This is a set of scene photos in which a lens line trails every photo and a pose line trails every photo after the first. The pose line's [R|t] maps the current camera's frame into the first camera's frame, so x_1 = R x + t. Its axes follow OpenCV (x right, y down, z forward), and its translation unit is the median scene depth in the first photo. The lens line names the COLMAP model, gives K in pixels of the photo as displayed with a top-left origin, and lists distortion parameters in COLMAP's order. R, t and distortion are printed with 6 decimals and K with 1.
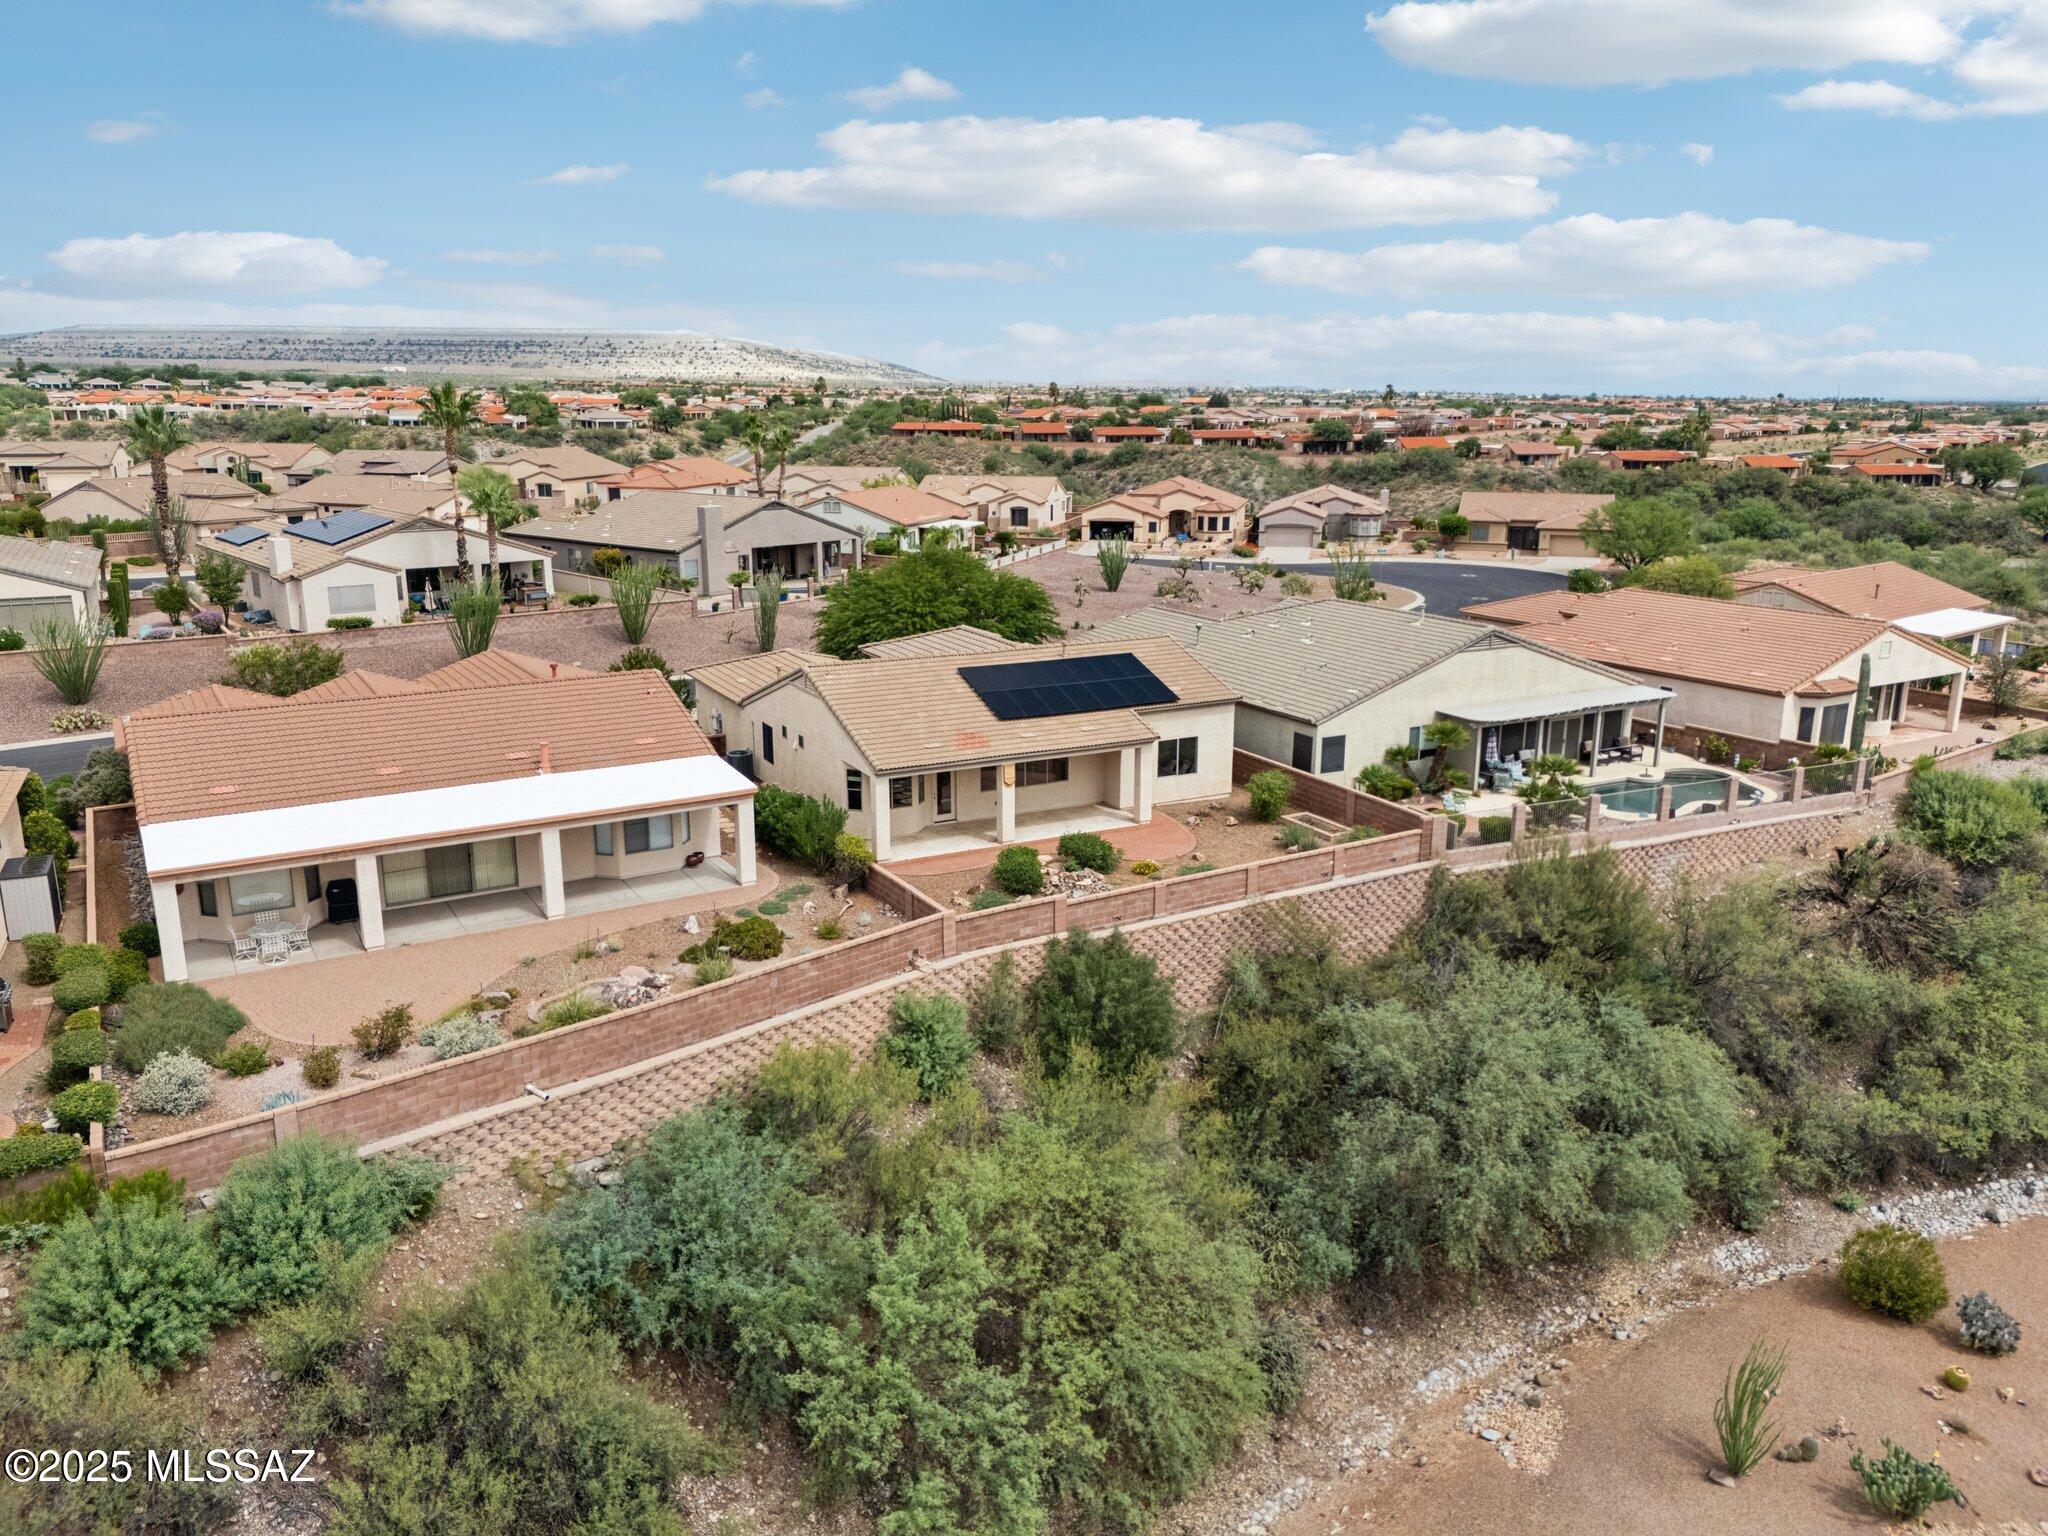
lens RADIAL K [[1499.8, 0, 1030.2], [0, 1499.8, 766.6], [0, 0, 1]] dist [0.075580, -0.069222]
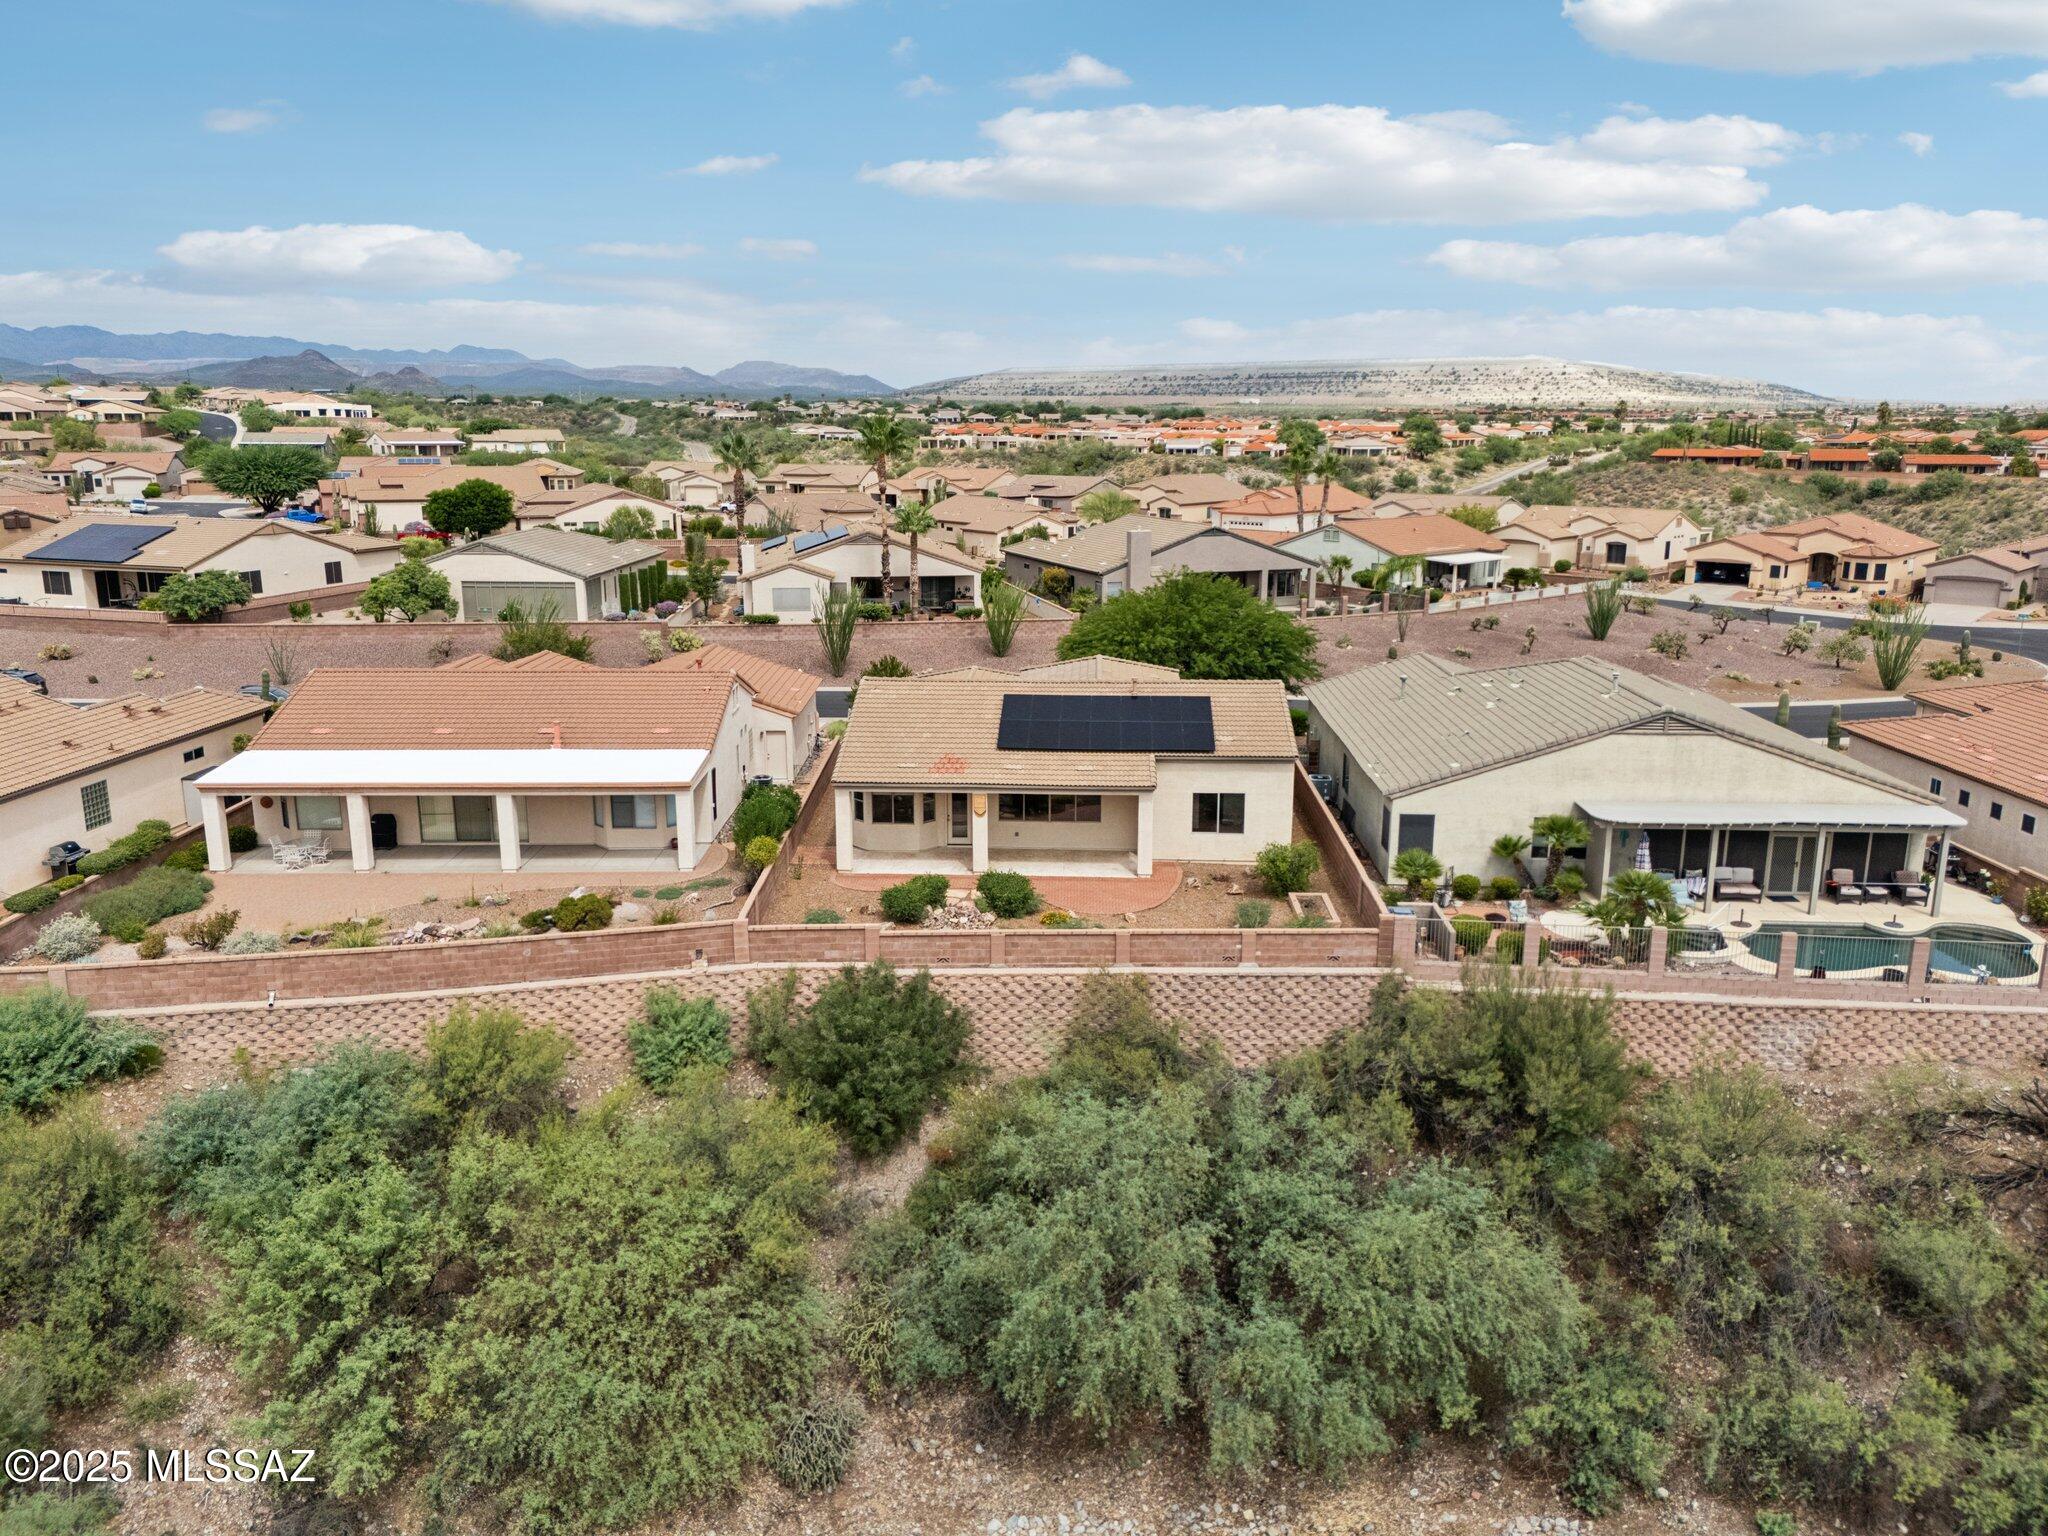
lens RADIAL K [[1499.8, 0, 1021.8], [0, 1499.8, 785.9], [0, 0, 1]] dist [0.075580, -0.069222]
pose [[0.859751, 0.118974, -0.496662, 0.417590], [-0.121555, 0.992210, 0.027262, -0.031024], [0.496036, 0.036933, 0.867516, 0.136174]]
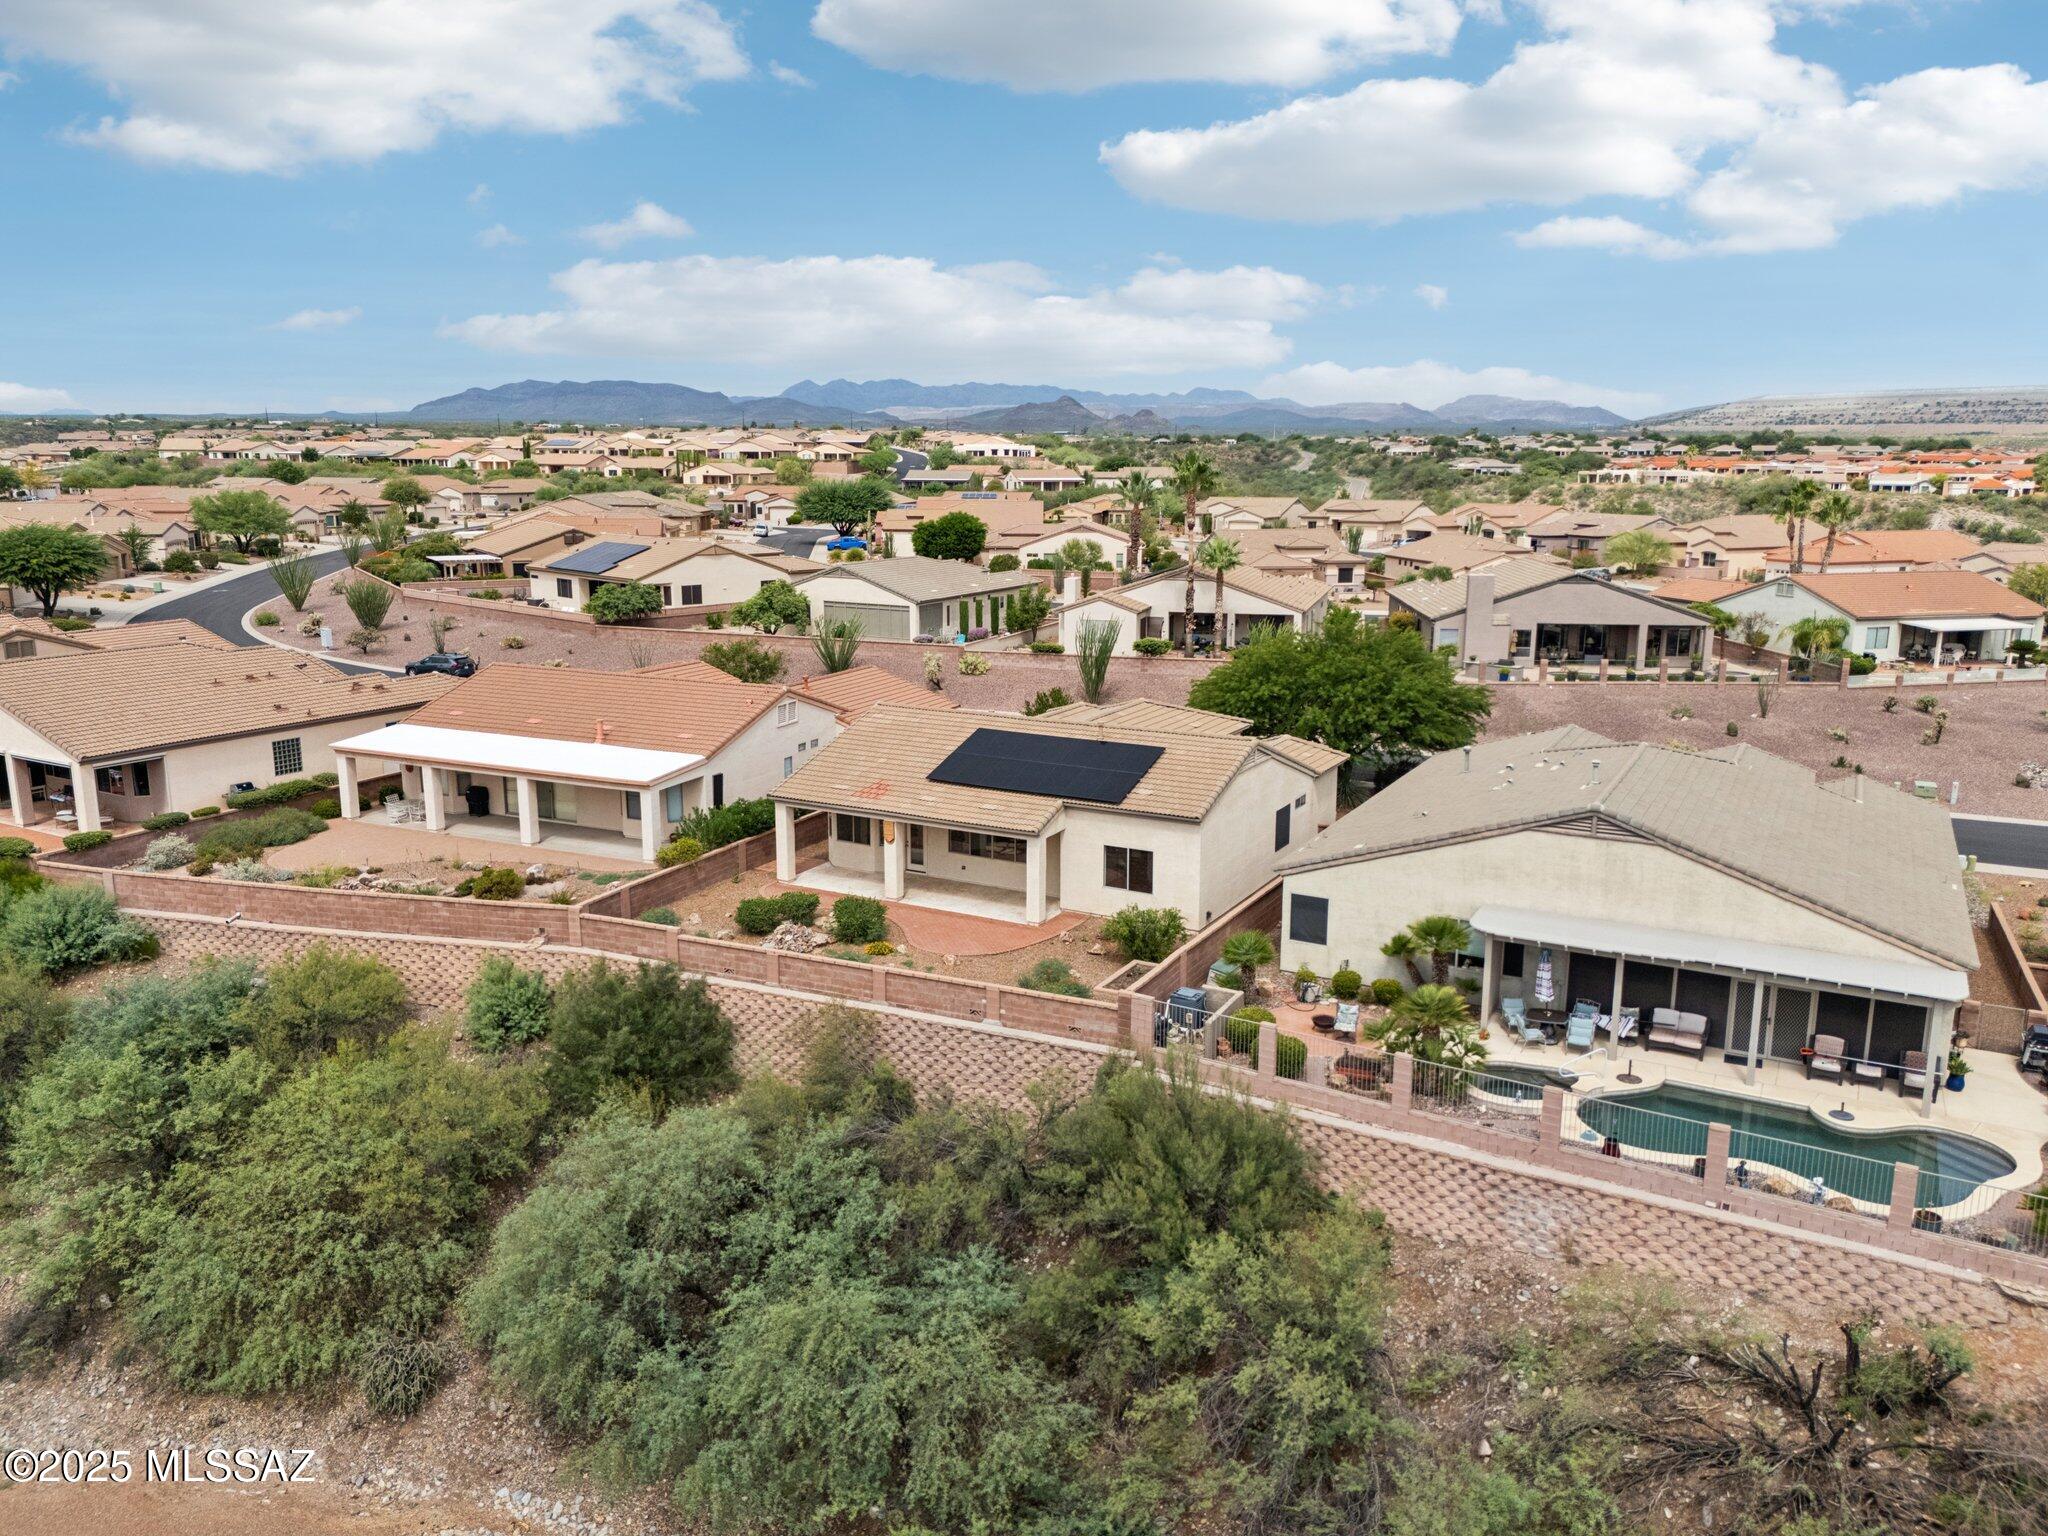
lens RADIAL K [[1499.8, 0, 1020.1], [0, 1499.8, 780.9], [0, 0, 1]] dist [0.075580, -0.069222]
pose [[0.548287, 0.176637, -0.817423, 0.712926], [-0.202388, 0.976411, 0.075240, -0.101815], [0.811431, 0.124183, 0.571102, 0.416895]]
